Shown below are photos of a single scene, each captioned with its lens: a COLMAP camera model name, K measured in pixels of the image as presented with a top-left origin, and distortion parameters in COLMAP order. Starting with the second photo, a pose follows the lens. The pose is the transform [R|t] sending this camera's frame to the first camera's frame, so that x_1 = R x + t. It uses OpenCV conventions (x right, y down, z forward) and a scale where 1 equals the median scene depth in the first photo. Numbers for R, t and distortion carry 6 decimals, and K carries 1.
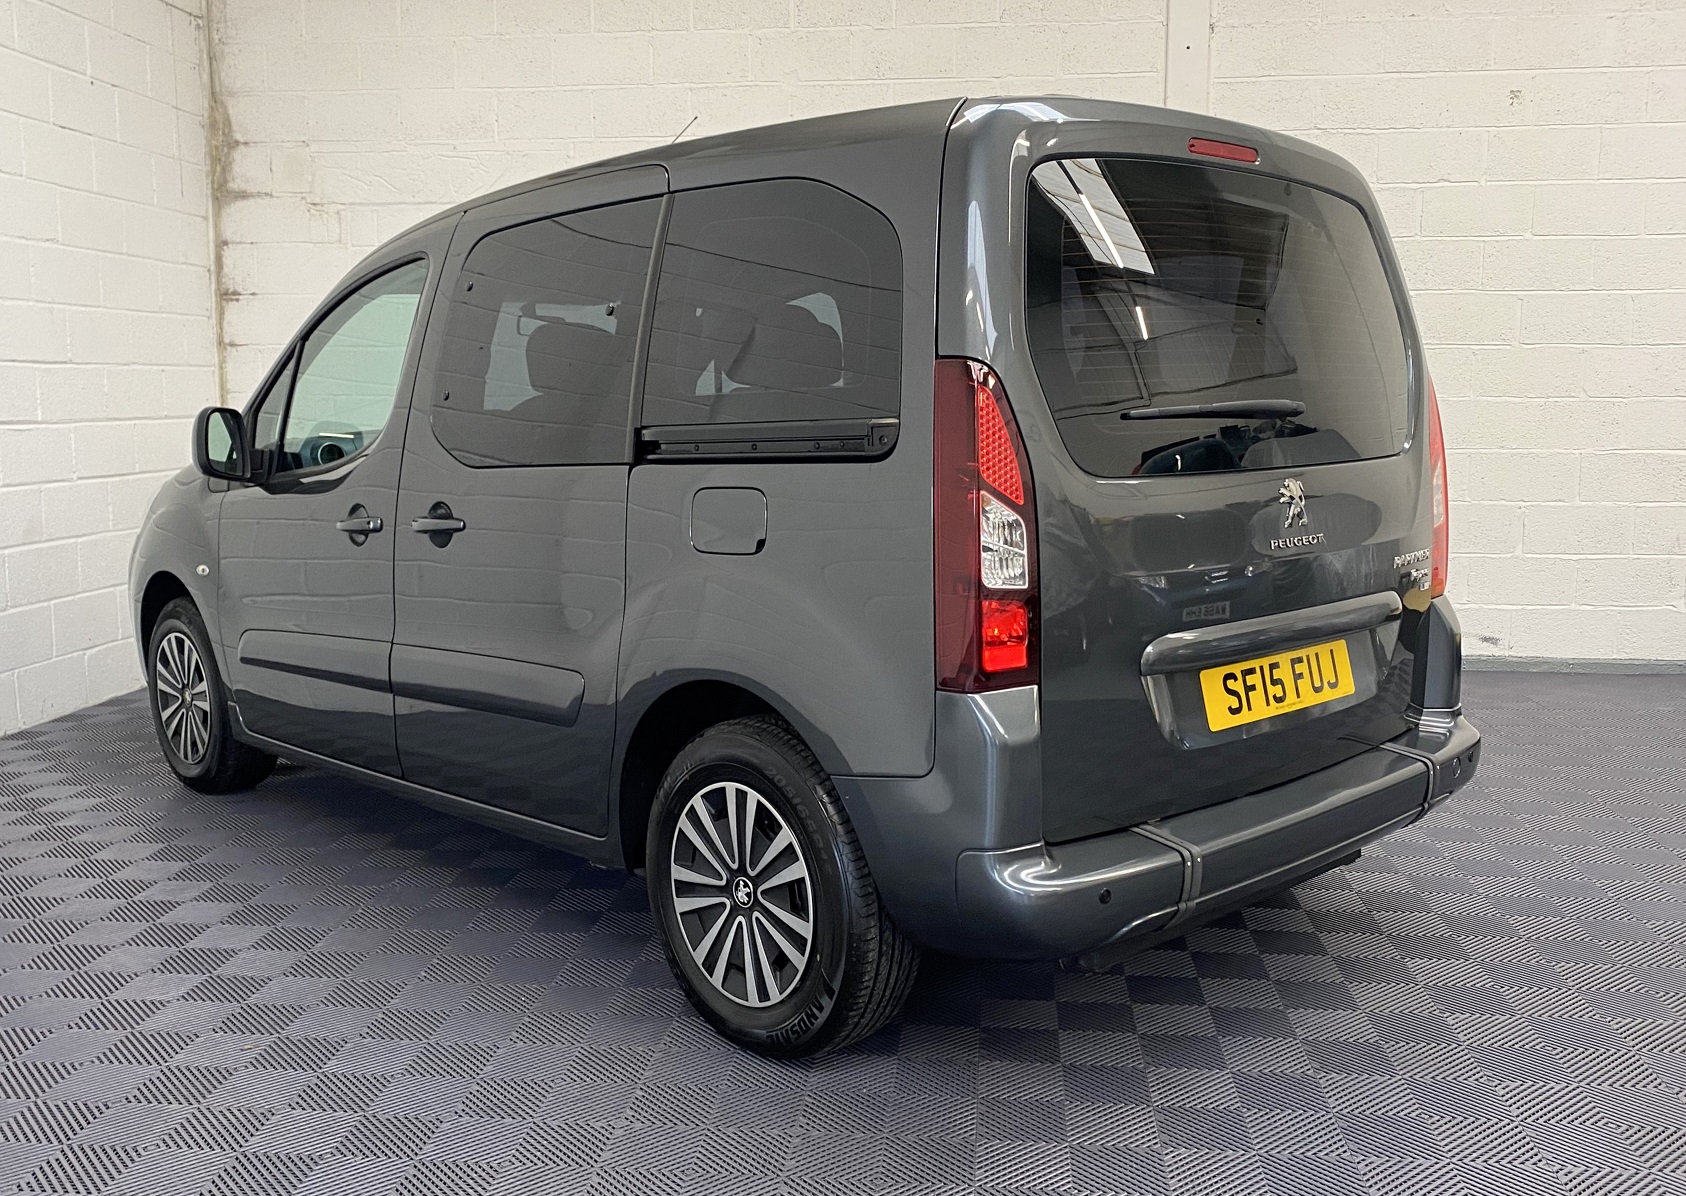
lens RADIAL K [[1582.4, 0, 842.6], [0, 1582.4, 601.0], [0, 0, 1]] dist [0.115103, -0.313228]
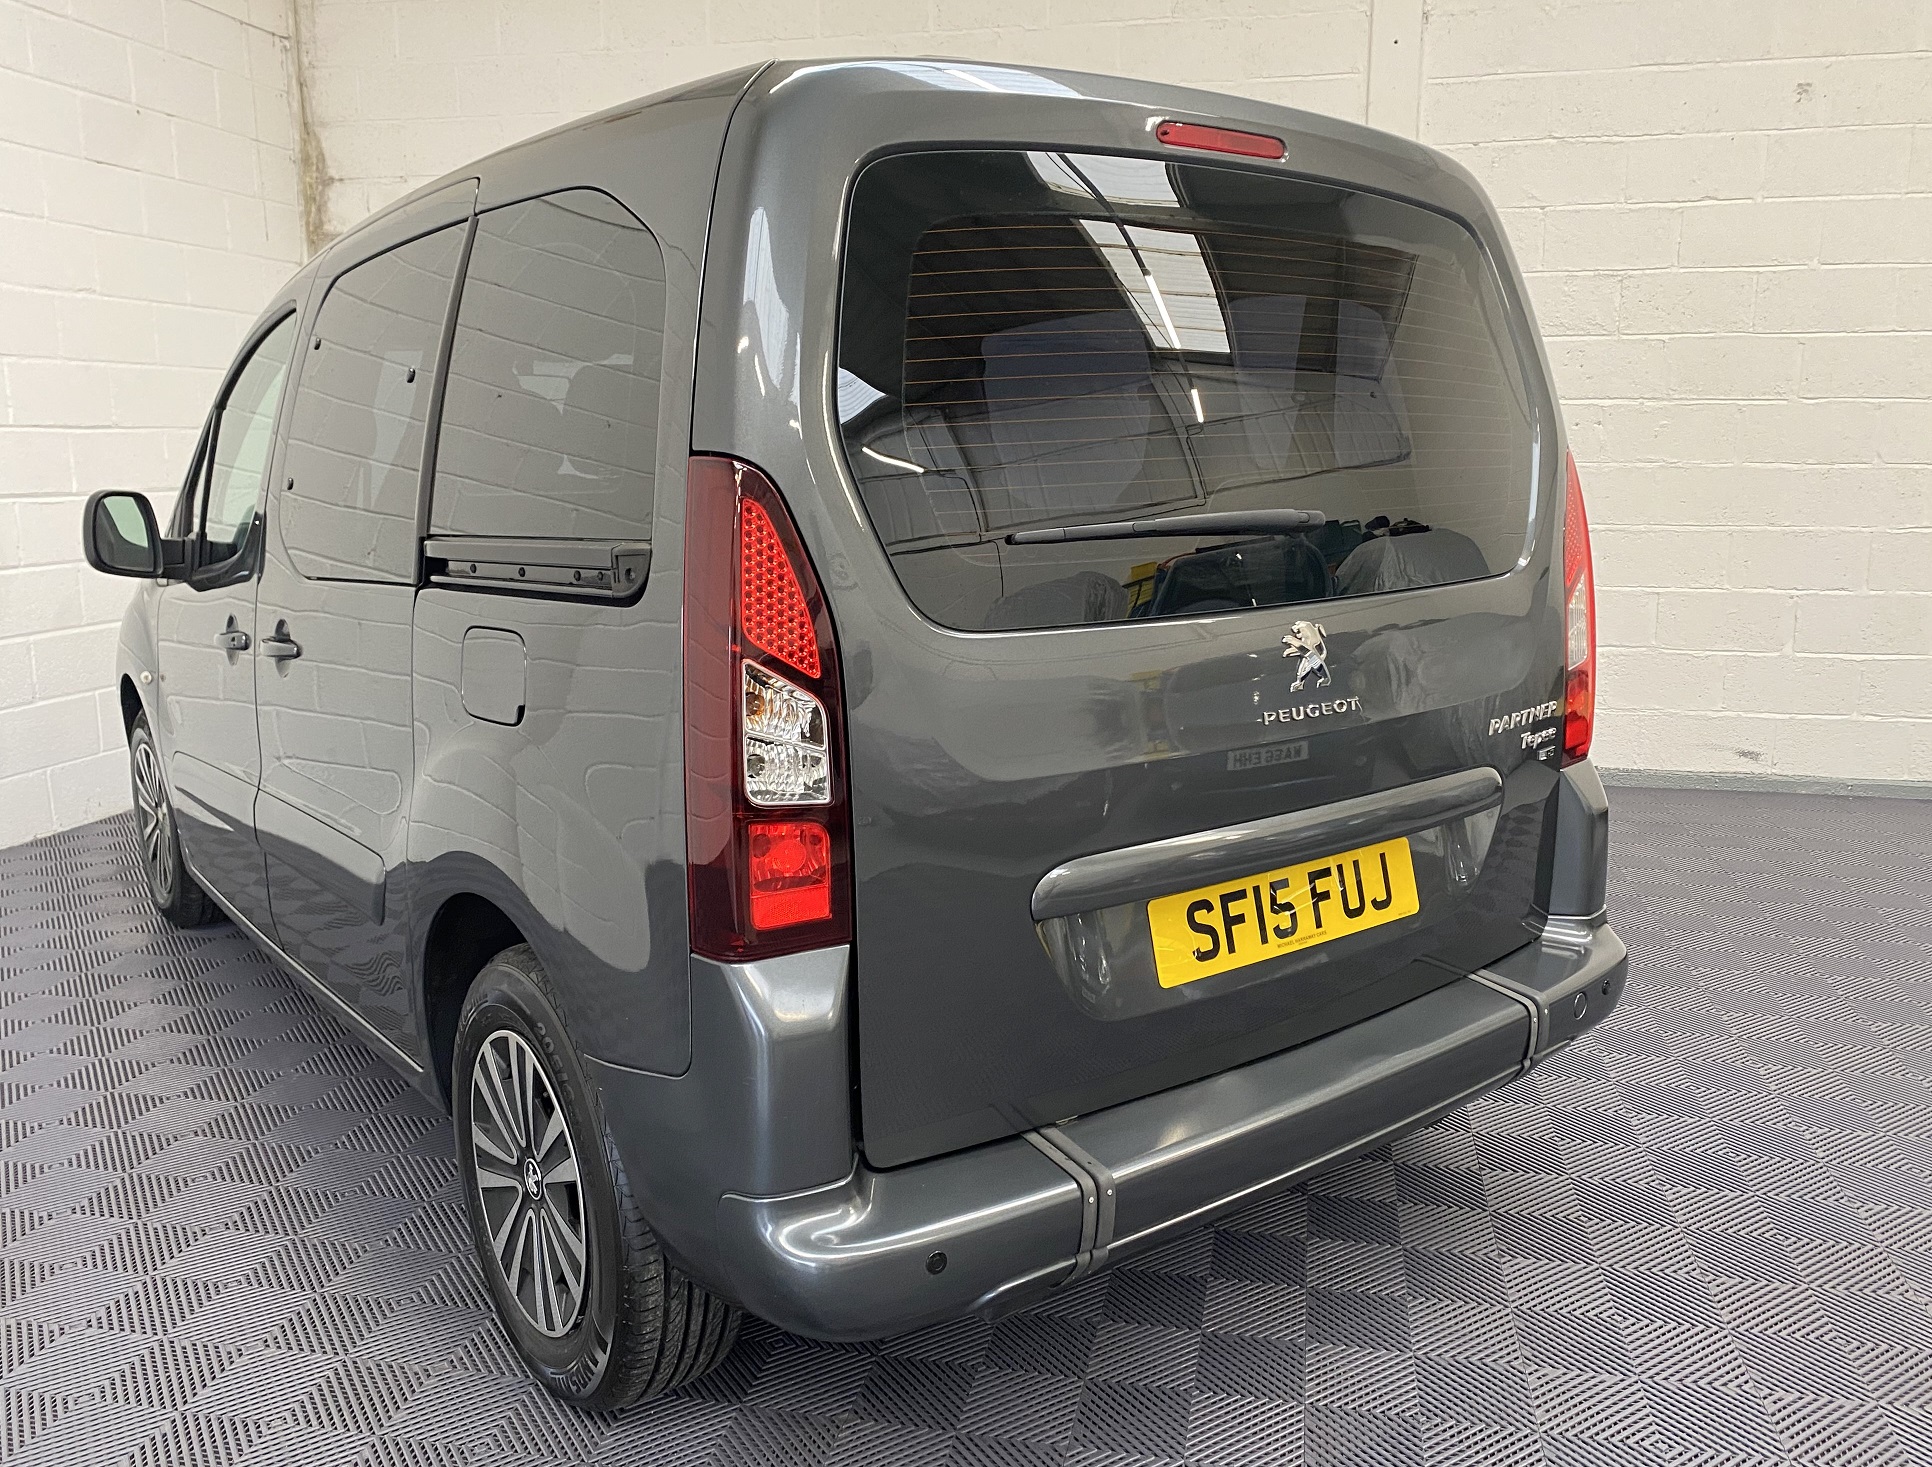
lens RADIAL K [[1564.4, 0, 995.3], [0, 1564.4, 724.7], [0, 0, 1]] dist [0.091962, -0.156433]
pose [[0.994516, 0.016577, -0.103265, 0.215982], [-0.011361, 0.998639, 0.050896, -0.063847], [0.103968, -0.049444, 0.993351, 0.298899]]
